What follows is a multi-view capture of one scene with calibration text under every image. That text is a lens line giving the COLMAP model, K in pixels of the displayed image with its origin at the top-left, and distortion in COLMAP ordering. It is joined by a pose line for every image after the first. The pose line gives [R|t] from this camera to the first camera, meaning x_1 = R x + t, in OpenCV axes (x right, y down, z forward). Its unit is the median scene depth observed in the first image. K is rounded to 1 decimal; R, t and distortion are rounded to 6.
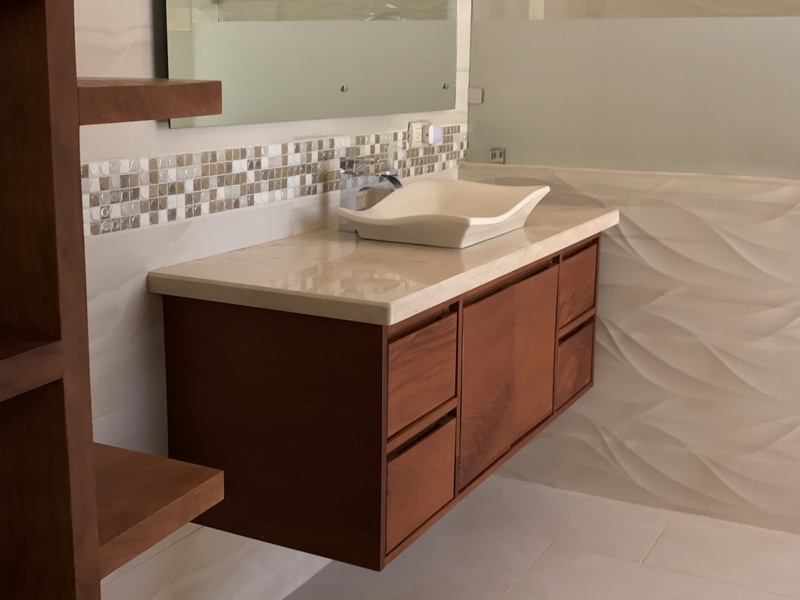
lens RADIAL K [[1036.9, 0, 400.0], [0, 1036.9, 300.0], [0, 0, 1]] dist [0.149382, -0.631588]
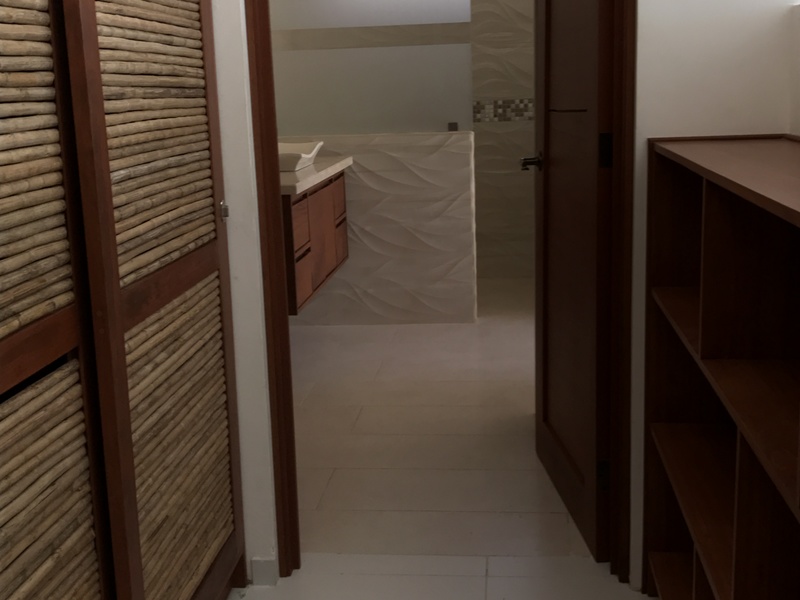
lens RADIAL K [[1036.9, 0, 400.0], [0, 1036.9, 300.0], [0, 0, 1]] dist [0.149382, -0.631588]
pose [[0.929146, -0.117751, 0.350460, -0.368468], [0.123727, 0.992302, 0.005377, 0.159353], [-0.348396, 0.038365, 0.936562, -0.691240]]
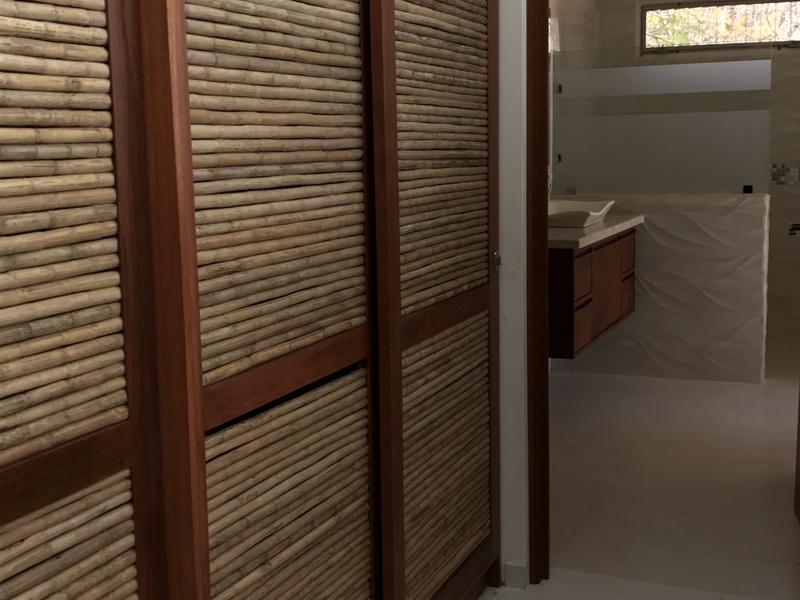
lens RADIAL K [[1036.9, 0, 400.0], [0, 1036.9, 300.0], [0, 0, 1]] dist [0.149382, -0.631588]
pose [[0.997012, -0.044586, 0.063073, -0.355040], [0.049033, 0.996284, -0.070812, 0.178891], [-0.059682, 0.073693, 0.995494, -0.839226]]
